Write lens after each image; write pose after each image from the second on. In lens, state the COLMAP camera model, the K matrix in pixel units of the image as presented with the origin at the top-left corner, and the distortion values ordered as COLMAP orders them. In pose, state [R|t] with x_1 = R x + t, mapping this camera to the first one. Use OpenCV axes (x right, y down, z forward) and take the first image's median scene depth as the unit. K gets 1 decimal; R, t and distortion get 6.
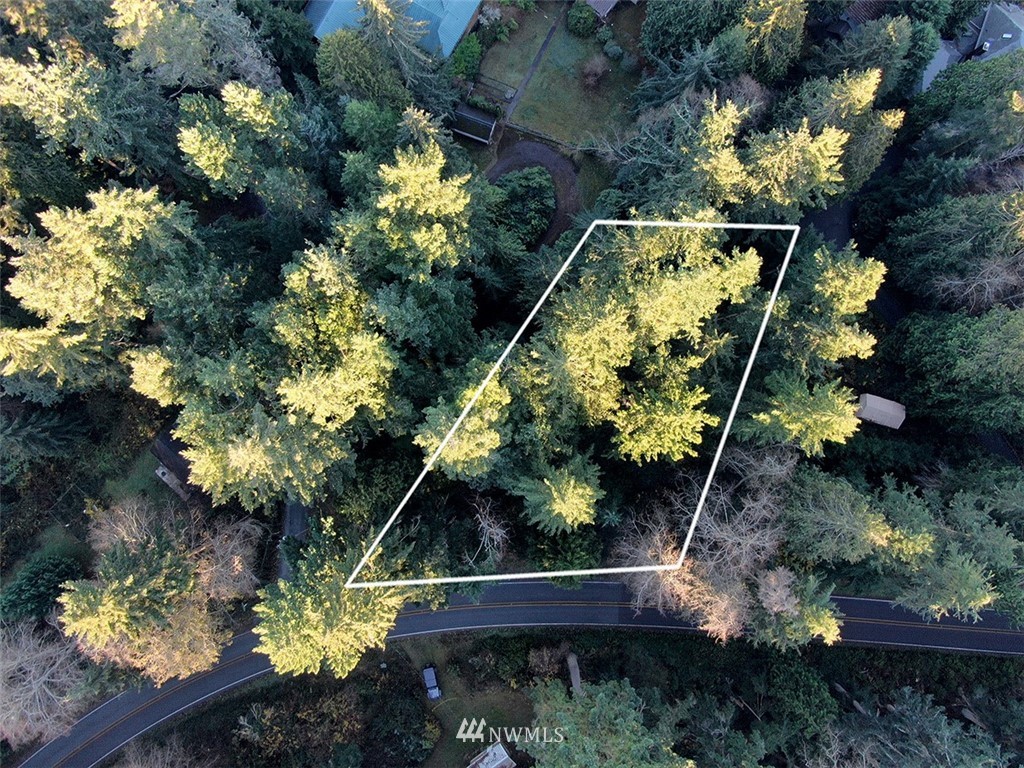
lens RADIAL K [[720.2, 0, 512.0], [0, 720.2, 384.0], [0, 0, 1]] dist [0.005018, -0.020240]
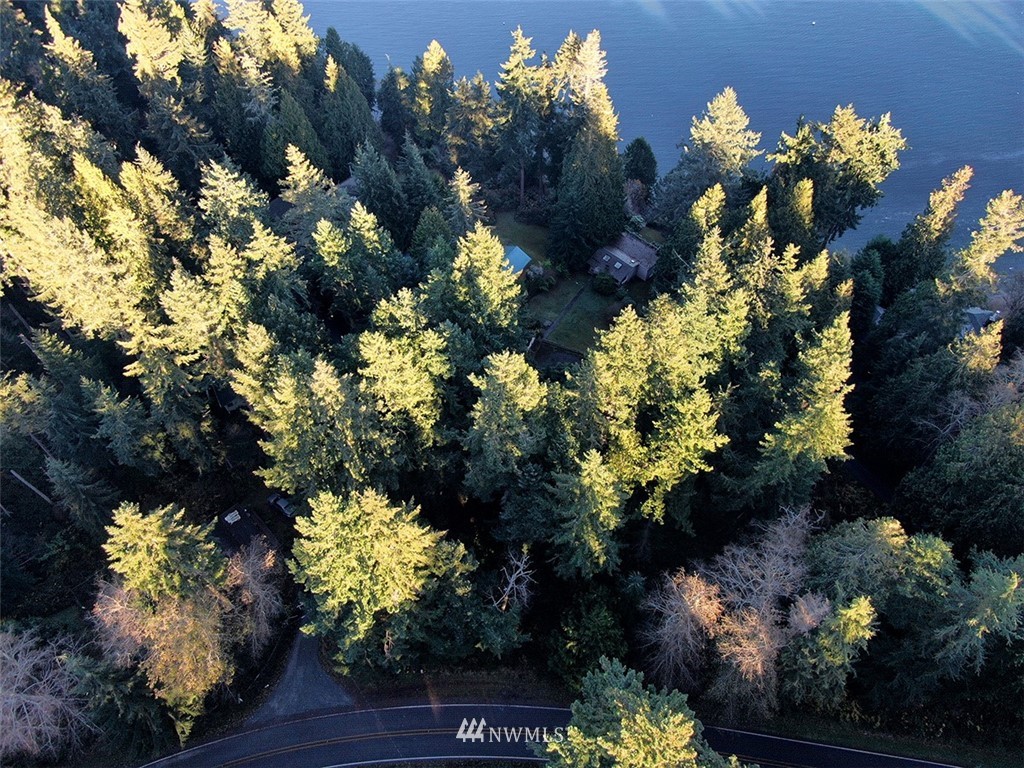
lens RADIAL K [[720.2, 0, 512.0], [0, 720.2, 384.0], [0, 0, 1]] dist [0.005018, -0.020240]
pose [[0.997583, 0.055589, -0.041684, -0.008407], [-0.069394, 0.827140, -0.557695, 0.545606], [0.003477, 0.559240, 0.828999, 0.013671]]
